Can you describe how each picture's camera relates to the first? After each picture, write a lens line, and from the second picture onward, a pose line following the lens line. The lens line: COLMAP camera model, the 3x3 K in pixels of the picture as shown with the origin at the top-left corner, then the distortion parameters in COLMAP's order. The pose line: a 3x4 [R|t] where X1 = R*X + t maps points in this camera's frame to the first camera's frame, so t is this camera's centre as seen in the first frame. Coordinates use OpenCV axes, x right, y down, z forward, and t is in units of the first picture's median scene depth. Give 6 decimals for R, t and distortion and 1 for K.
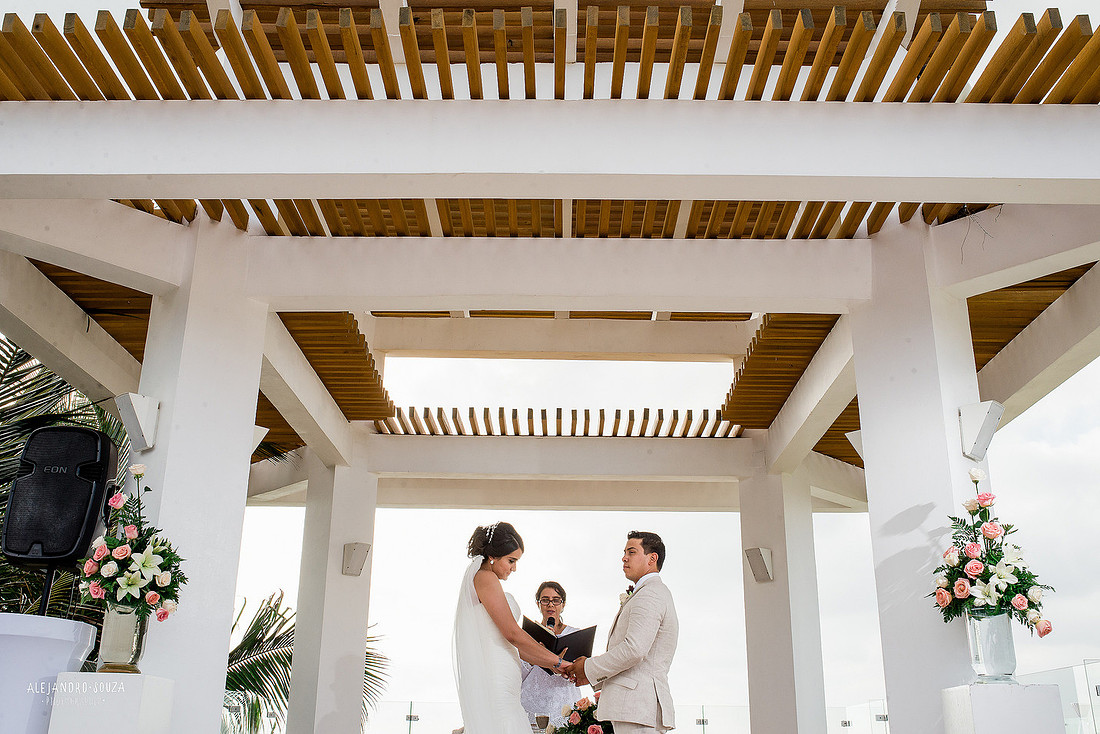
lens RADIAL K [[1070.2, 0, 550.2], [0, 1070.2, 365.3], [0, 0, 1]] dist [-0.019444, 0.000000]
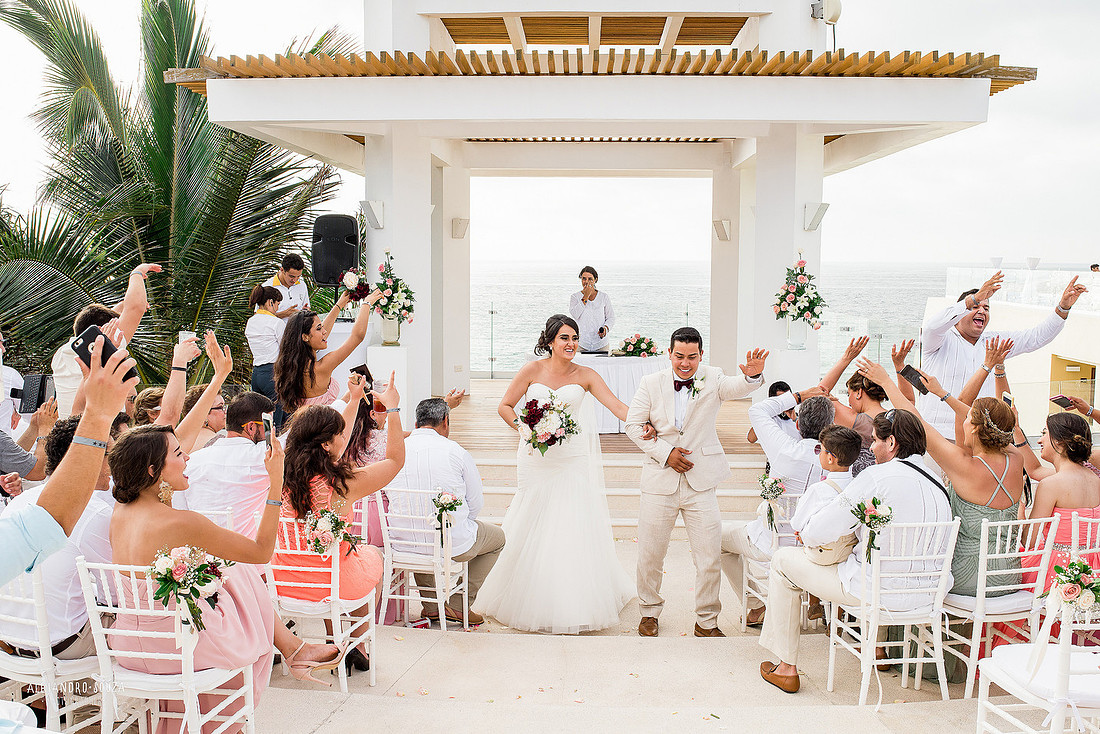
lens RADIAL K [[1070.2, 0, 550.0], [0, 1070.2, 367.4], [0, 0, 1]] dist [-0.019444, 0.000000]
pose [[0.999609, -0.004939, -0.027505, -0.021545], [0.016058, 0.907051, 0.420715, -0.577875], [0.022871, -0.420993, 0.906776, -0.981313]]
